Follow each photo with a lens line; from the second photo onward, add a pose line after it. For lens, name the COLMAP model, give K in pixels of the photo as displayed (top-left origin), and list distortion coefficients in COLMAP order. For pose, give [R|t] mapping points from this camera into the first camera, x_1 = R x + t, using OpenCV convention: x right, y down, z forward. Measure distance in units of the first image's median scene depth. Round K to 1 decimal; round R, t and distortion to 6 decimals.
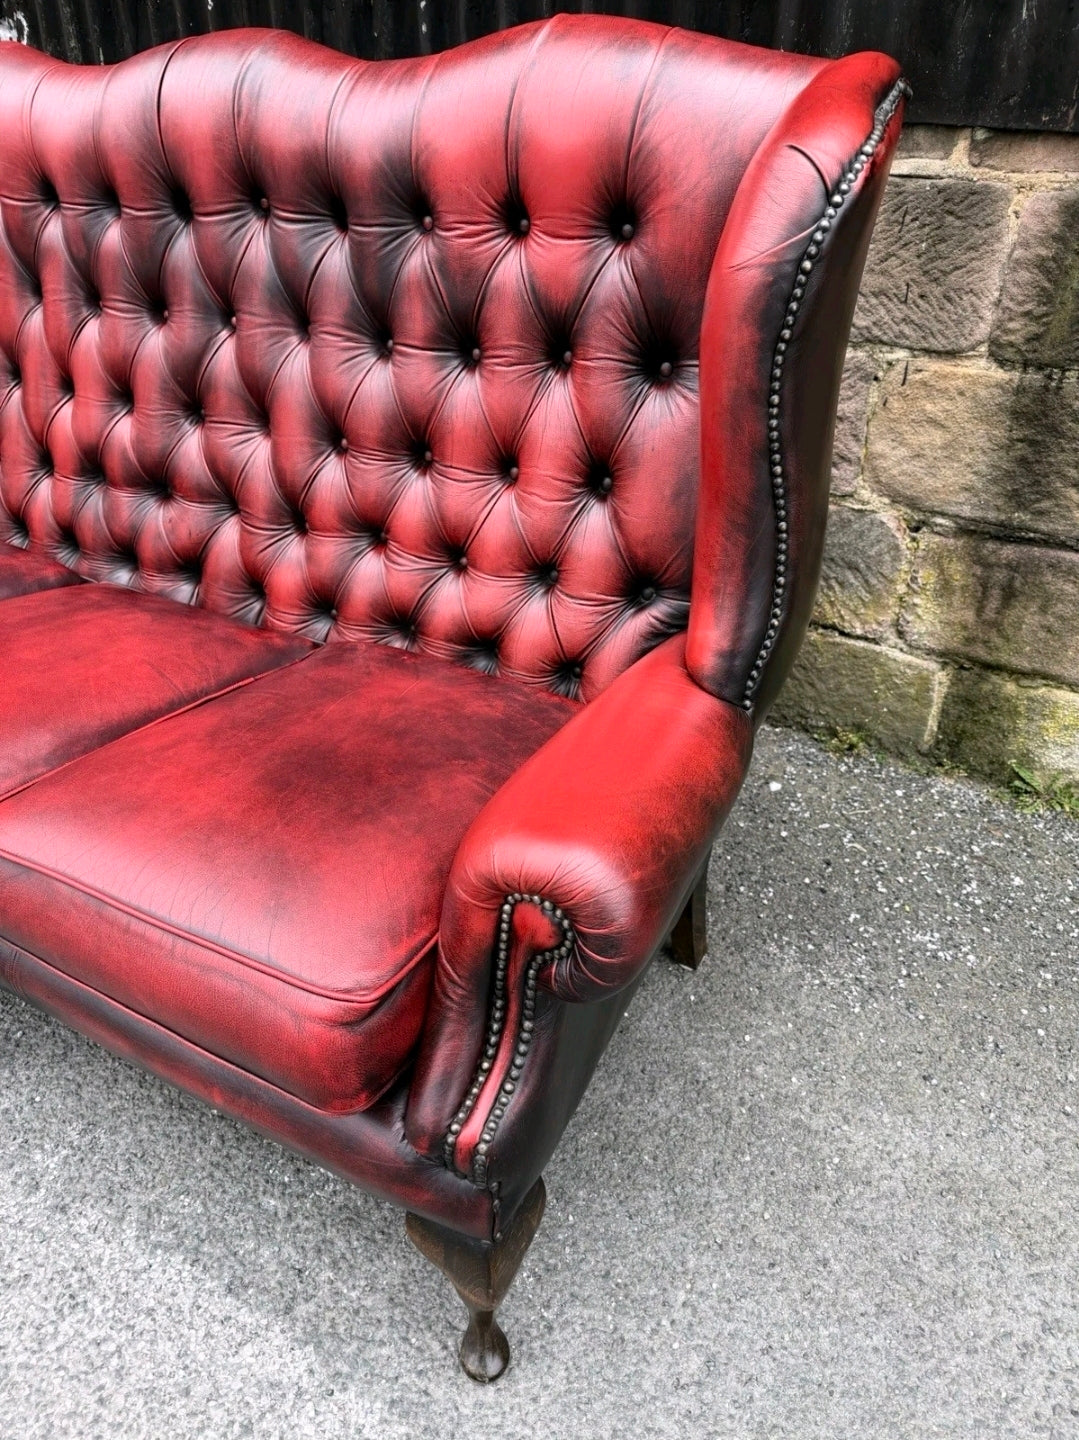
lens RADIAL K [[997.3, 0, 541.0], [0, 997.3, 717.4], [0, 0, 1]] dist [0.017538, -0.027222]
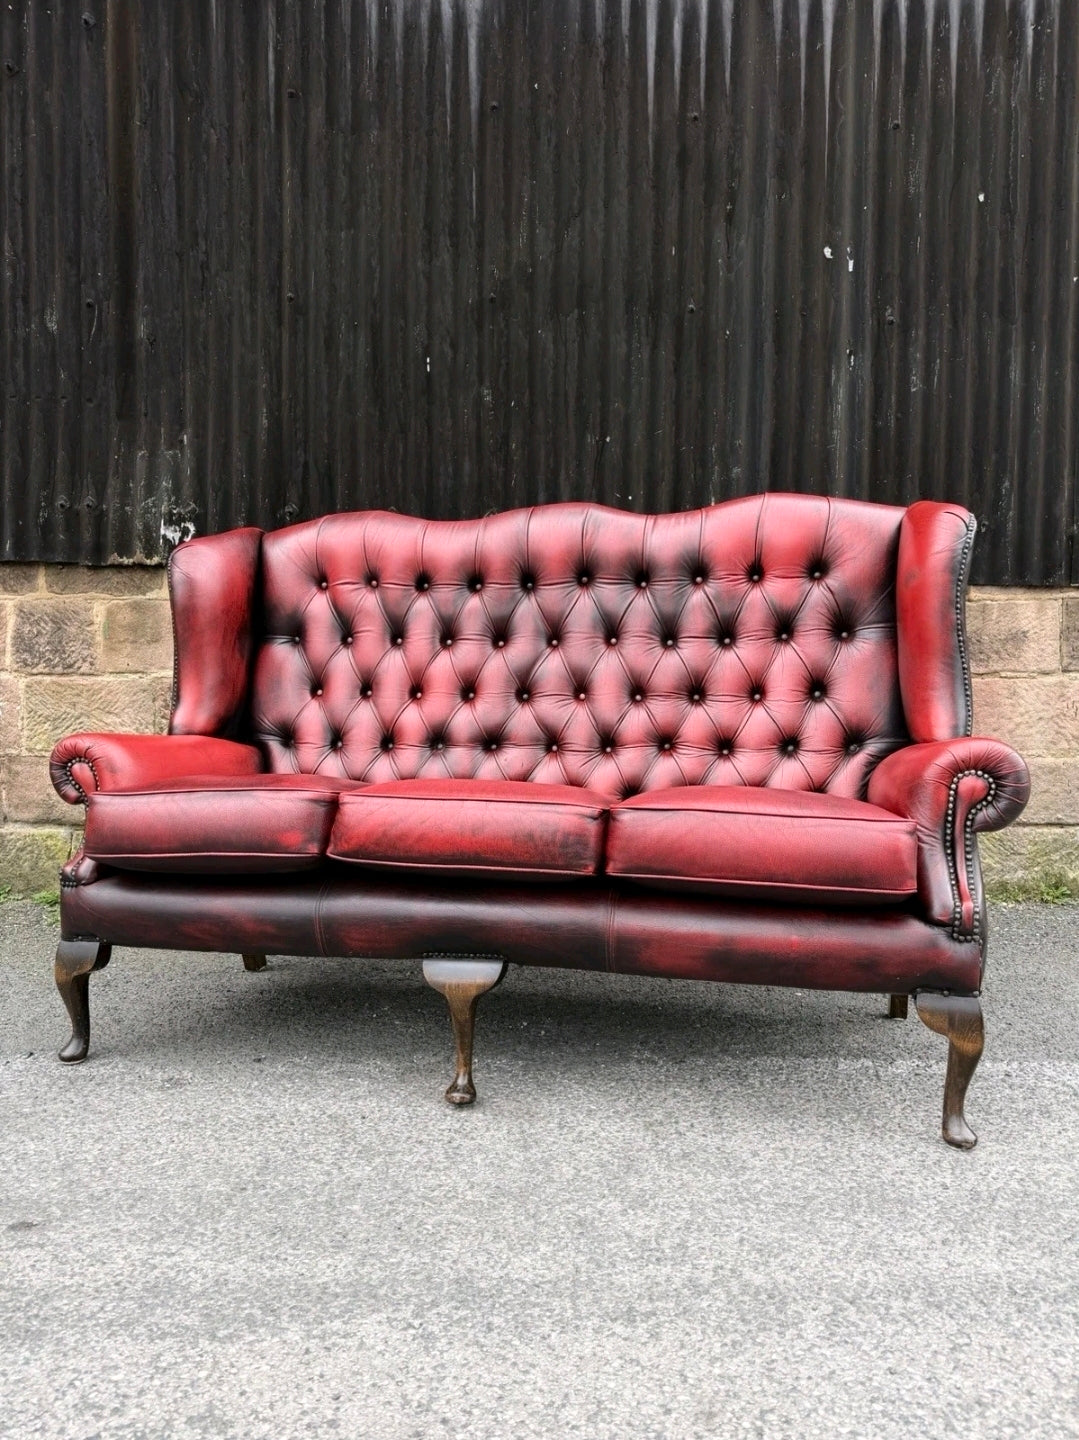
lens RADIAL K [[998.8, 0, 547.9], [0, 998.8, 725.1], [0, 0, 1]] dist [0.014071, -0.021601]
pose [[0.960873, -0.001326, 0.276986, -0.981327], [0.144985, 0.854467, -0.498865, 0.694951], [-0.236014, 0.519505, 0.821226, -0.384520]]
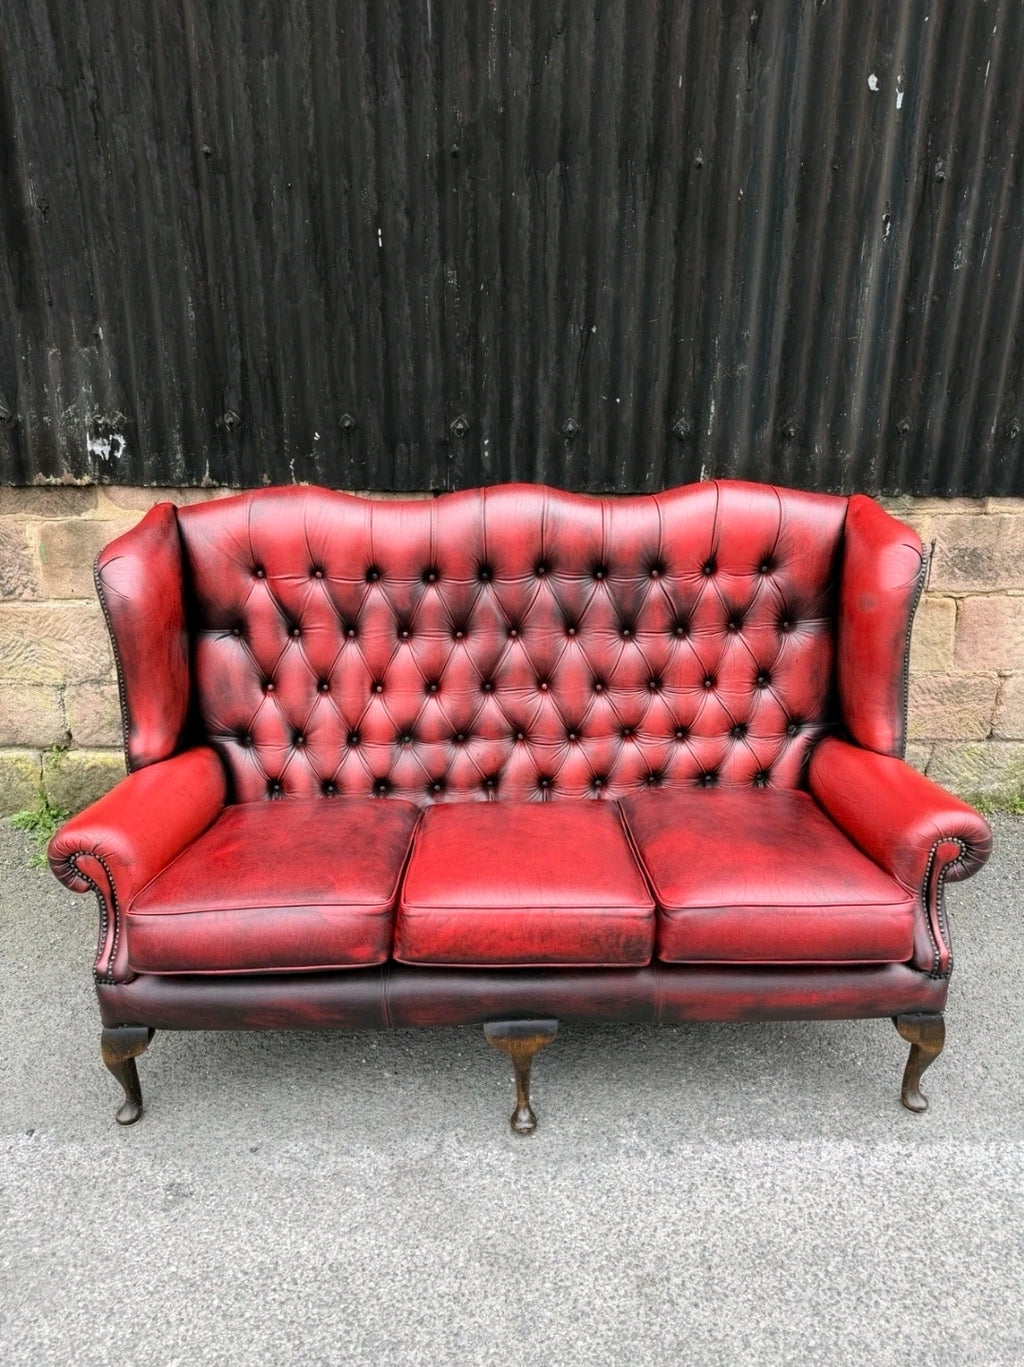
lens RADIAL K [[953.6, 0, 511.8], [0, 953.6, 688.0], [0, 0, 1]] dist [-0.002170, -0.003710]
pose [[0.959075, -0.093550, 0.267253, -0.923216], [0.153347, 0.965055, -0.212495, -0.094492], [-0.238035, 0.244781, 0.939905, -0.435500]]
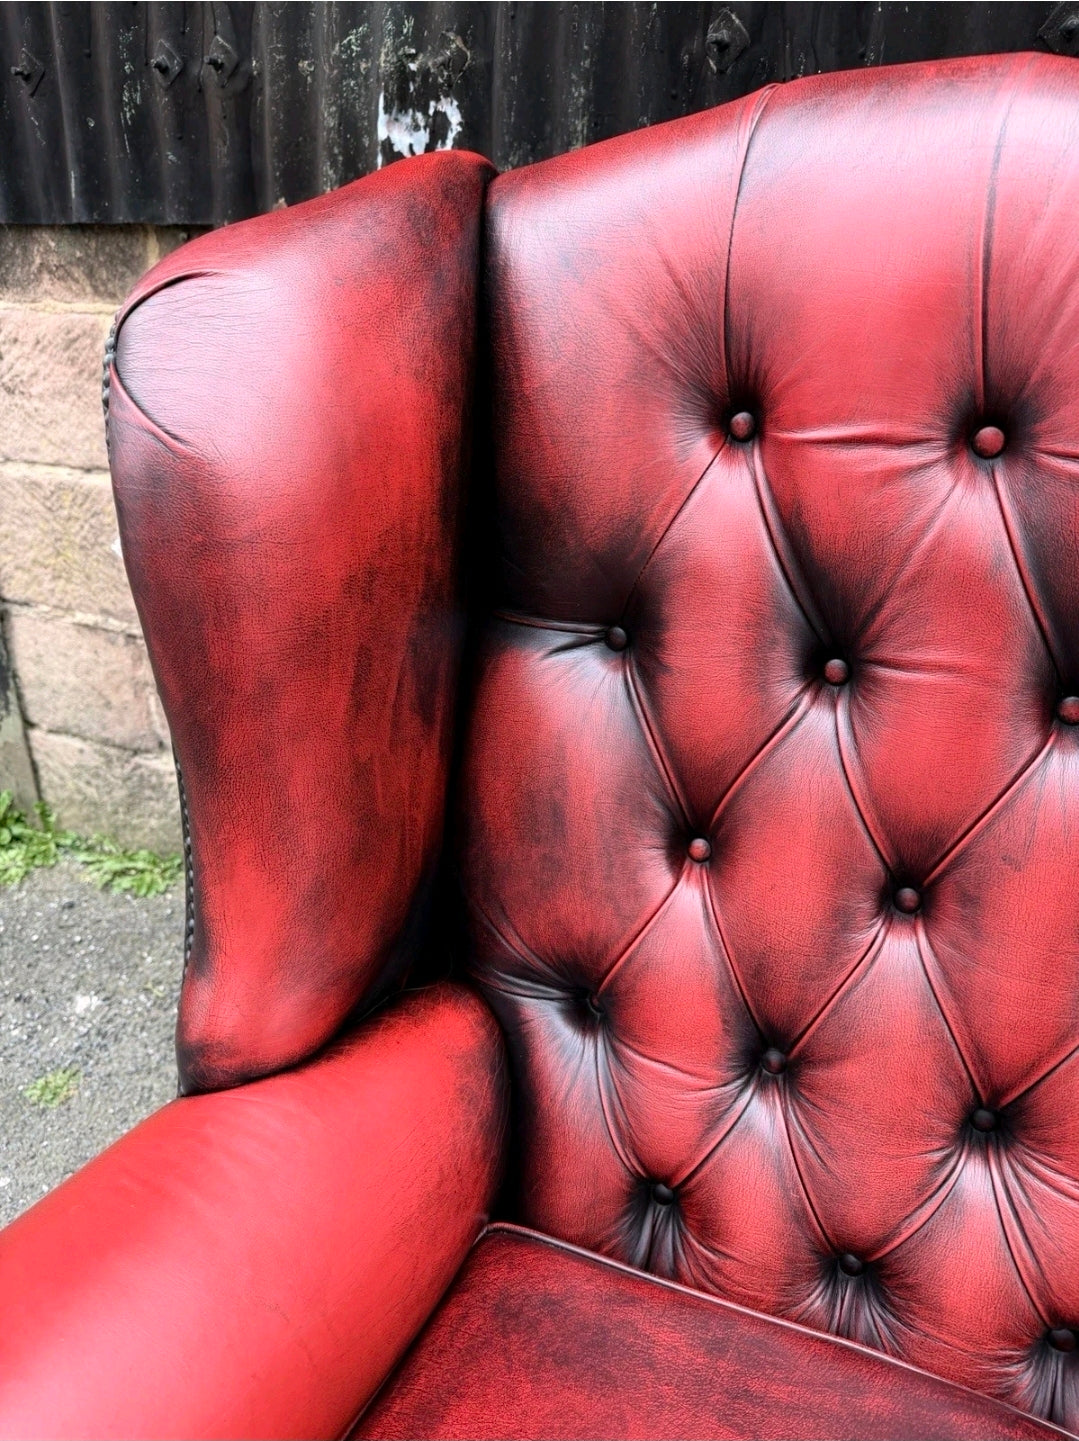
lens RADIAL K [[1001.4, 0, 557.3], [0, 1001.4, 705.9], [0, 0, 1]] dist [0.010921, -0.029024]
pose [[0.990339, 0.077647, -0.114890, -0.896026], [-0.098311, 0.977462, -0.186825, -0.585811], [0.097795, 0.196315, 0.975652, 1.036322]]
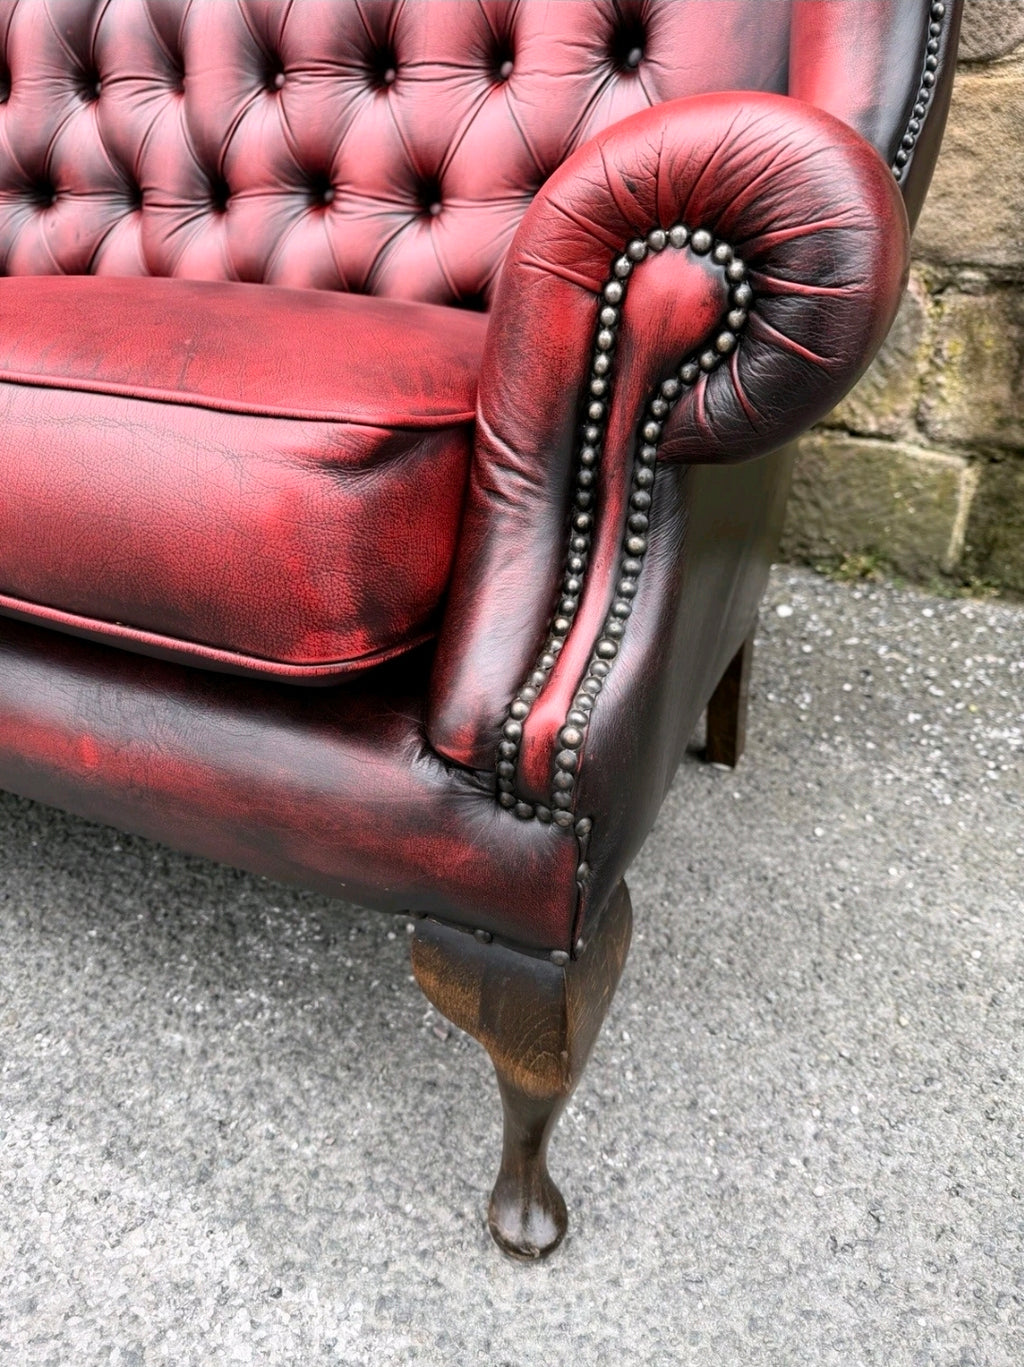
lens RADIAL K [[962.3, 0, 509.0], [0, 962.3, 685.4], [0, 0, 1]] dist [-0.004574, -0.010572]
pose [[0.997110, -0.014985, 0.074480, -0.097033], [0.021965, 0.995348, -0.093807, 0.329593], [-0.072727, 0.095172, 0.992801, 0.341356]]
